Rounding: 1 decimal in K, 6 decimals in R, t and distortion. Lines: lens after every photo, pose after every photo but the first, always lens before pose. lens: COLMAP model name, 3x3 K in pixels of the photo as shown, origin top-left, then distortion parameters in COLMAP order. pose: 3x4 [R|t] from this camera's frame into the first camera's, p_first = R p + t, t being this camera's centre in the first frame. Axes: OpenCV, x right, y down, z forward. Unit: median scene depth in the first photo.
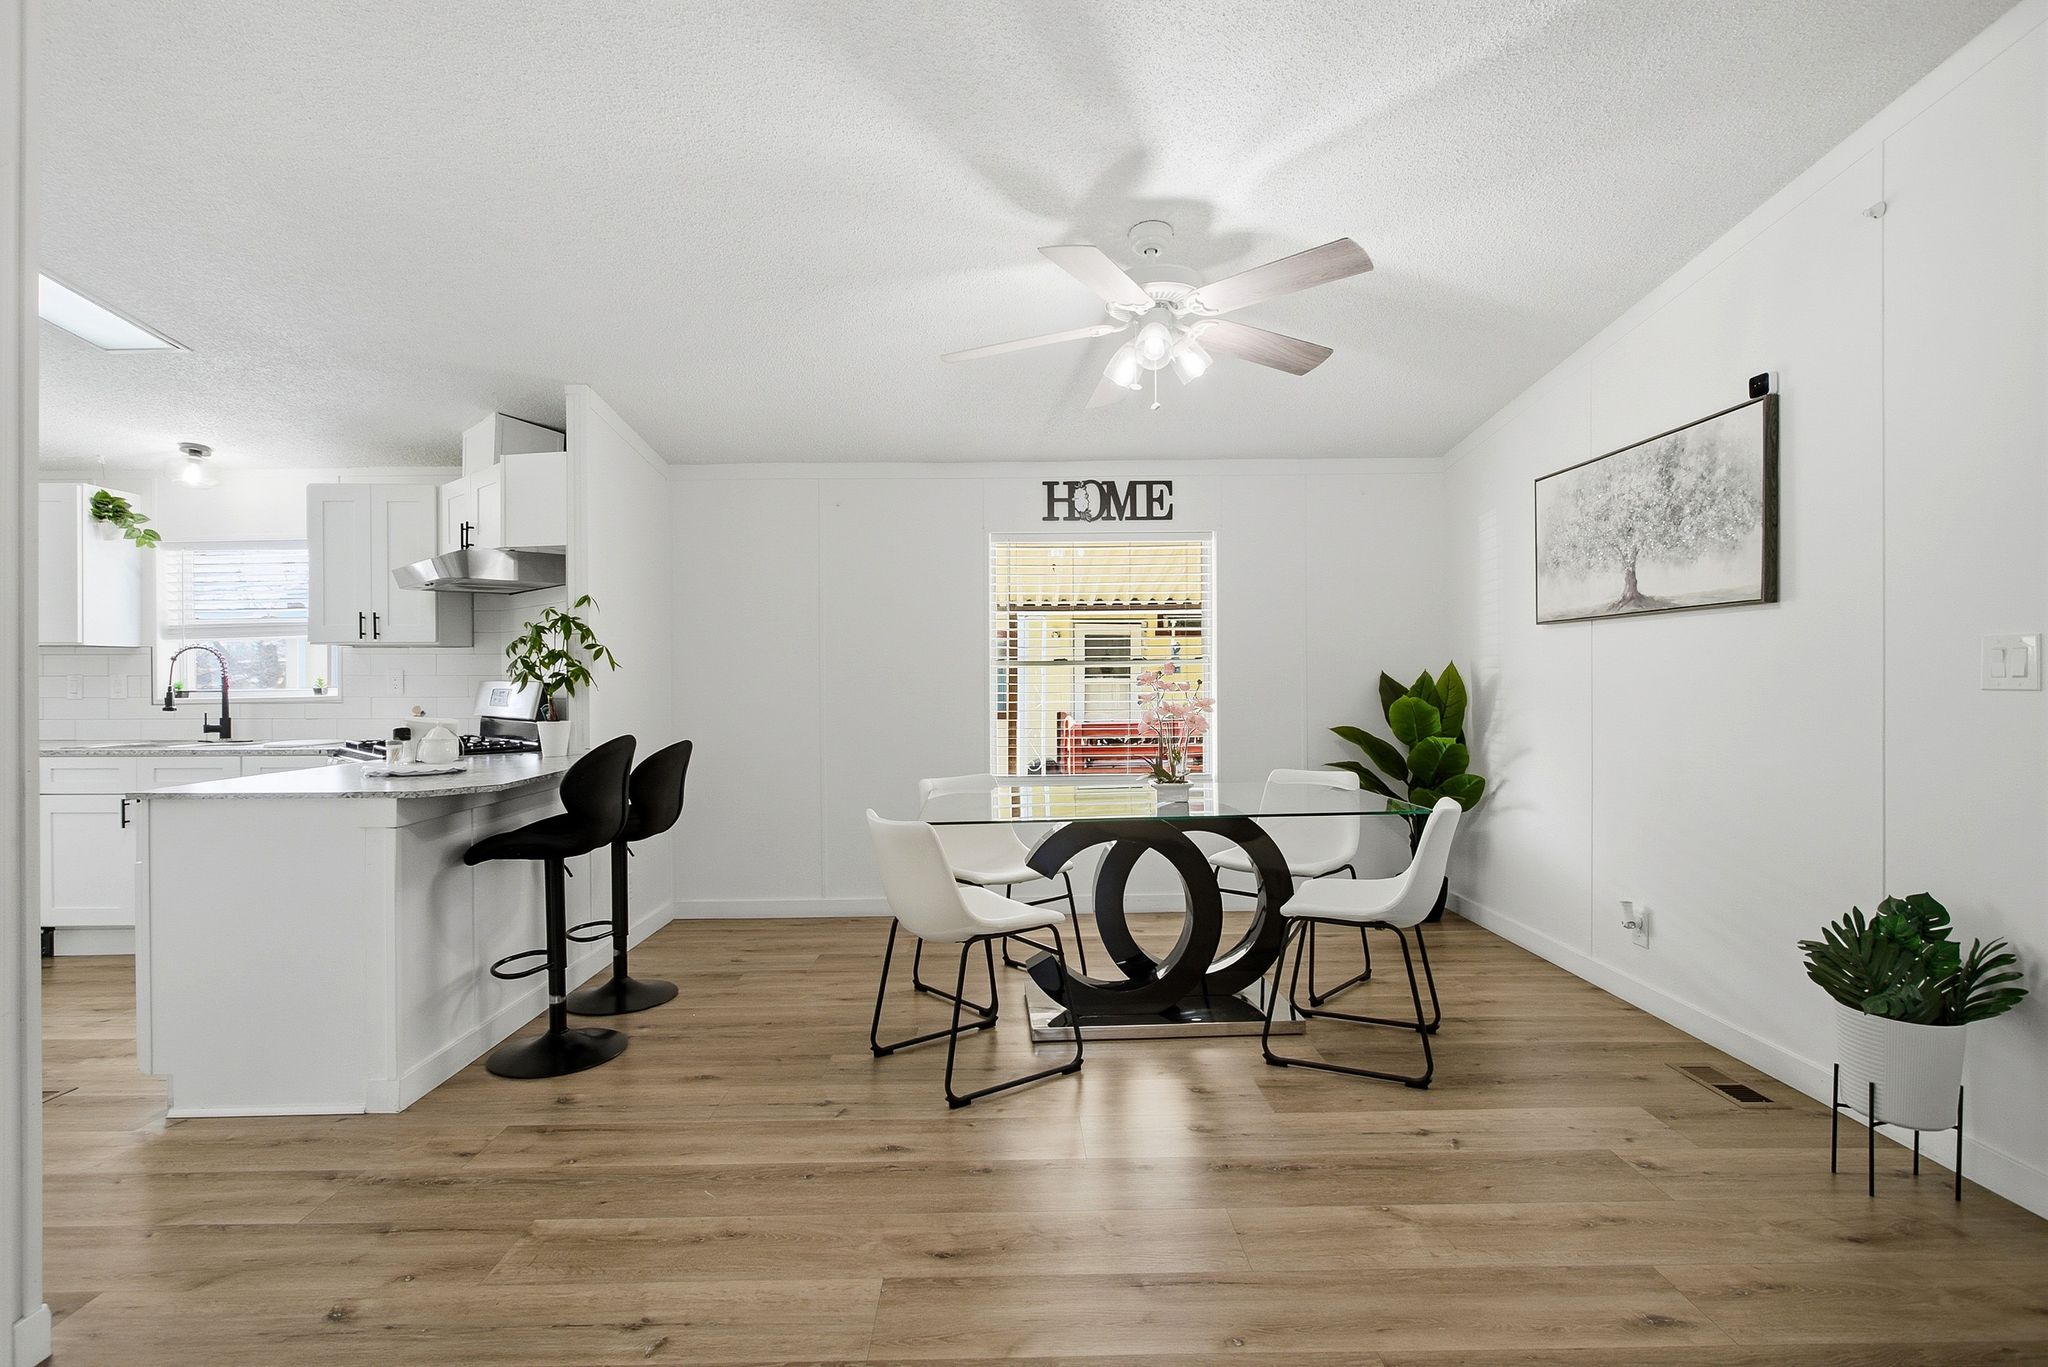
lens RADIAL K [[975.4, 0, 974.2], [0, 975.4, 684.5], [0, 0, 1]] dist [-0.009258, -0.000010]
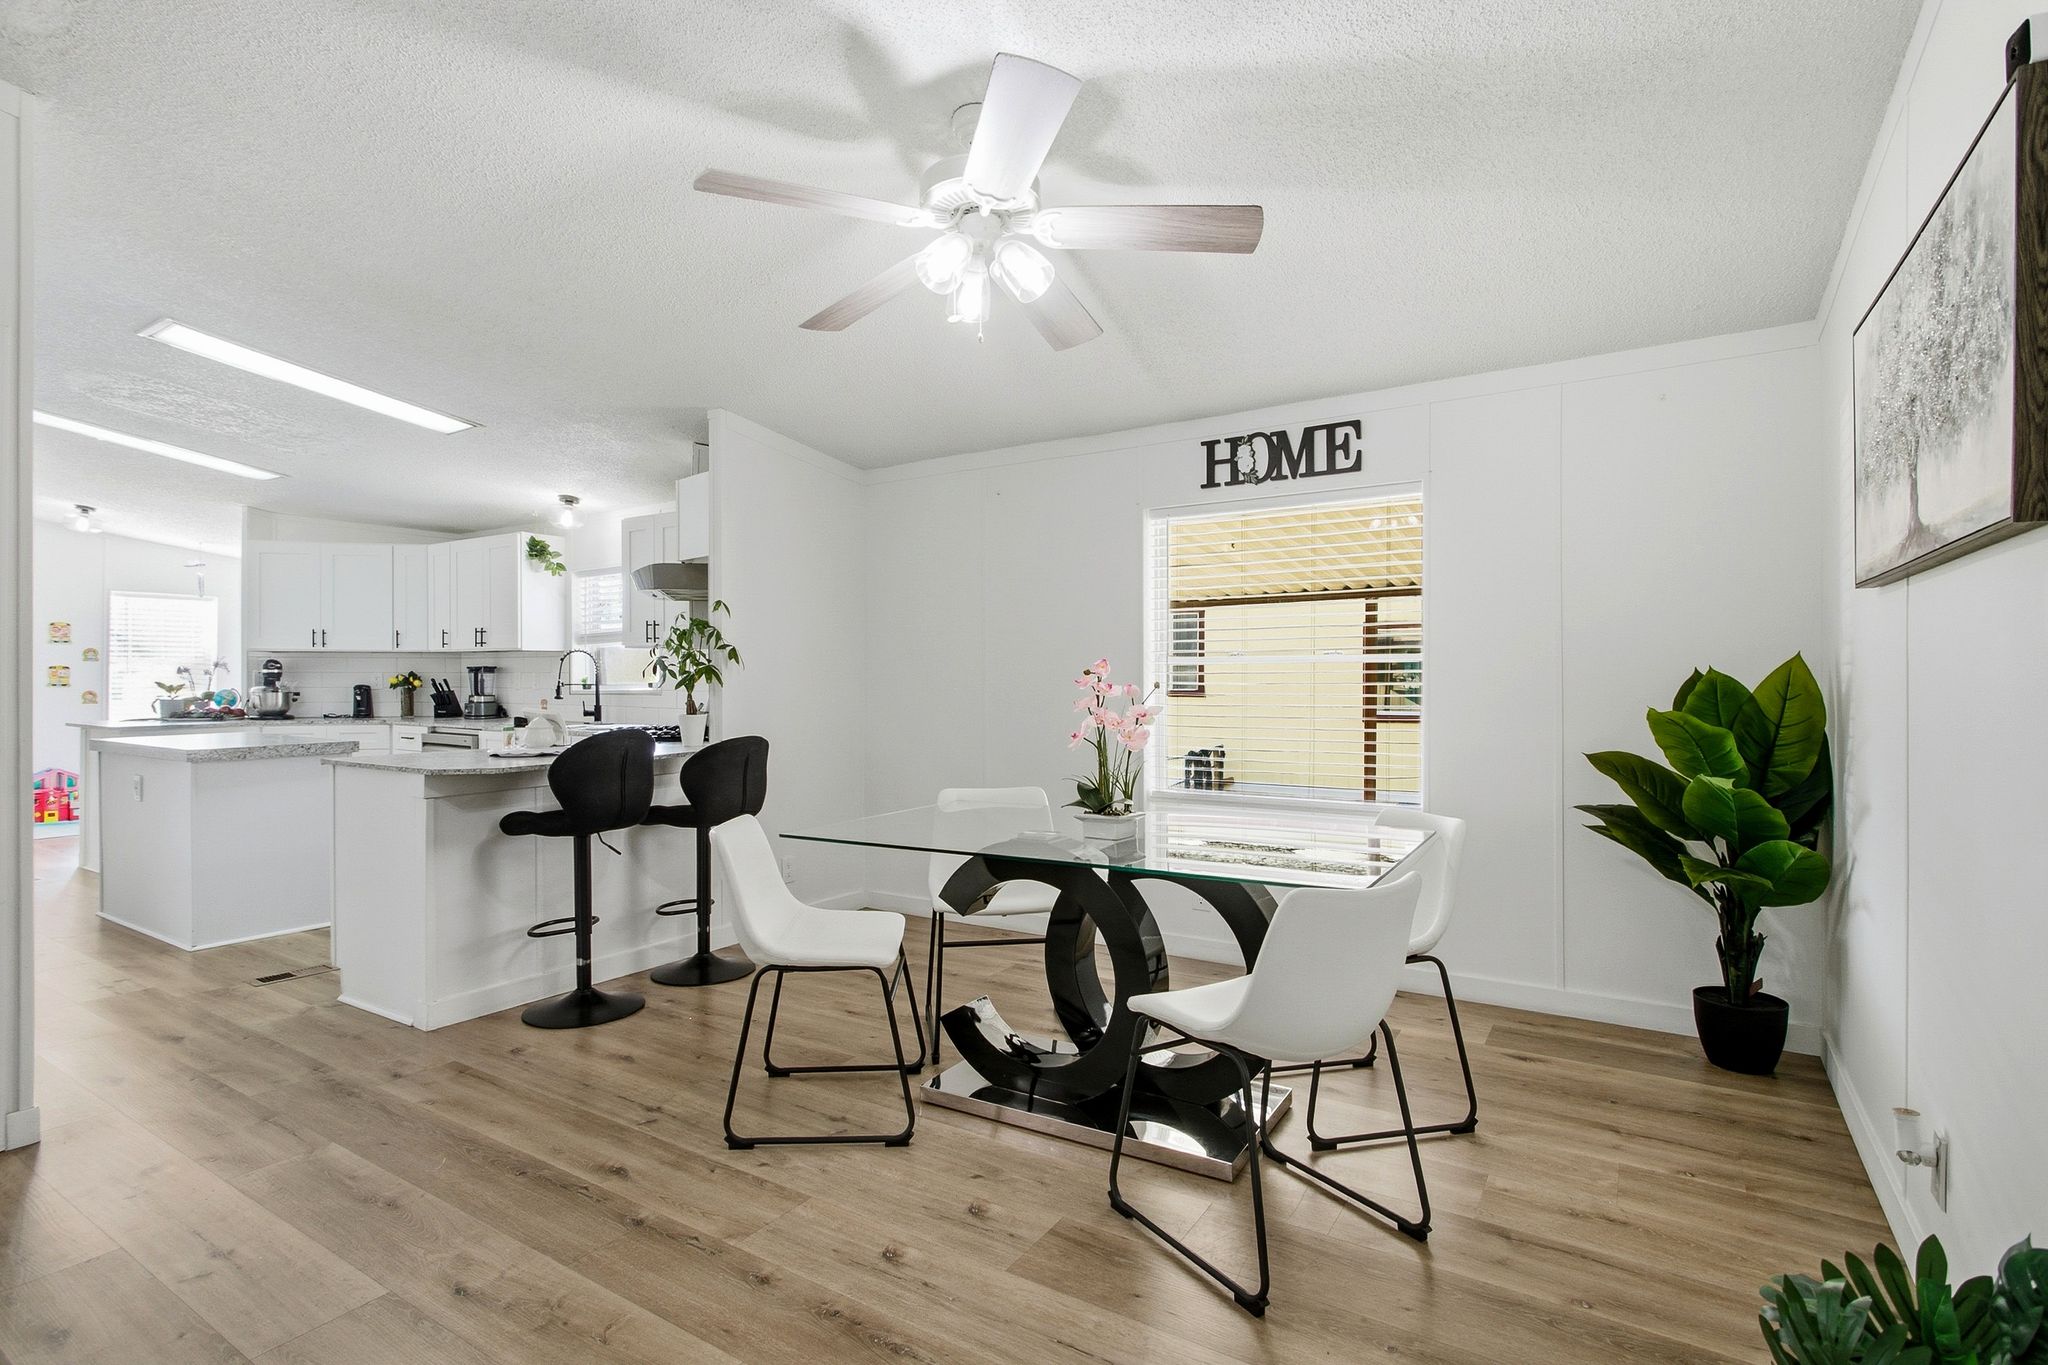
lens RADIAL K [[975.4, 0, 1006.8], [0, 975.4, 684.6], [0, 0, 1]] dist [-0.009258, -0.000010]
pose [[0.839214, 0.008517, -0.543735, 0.389821], [-0.005522, 0.999959, 0.007141, -0.005551], [0.543773, -0.002990, 0.839227, 0.210770]]
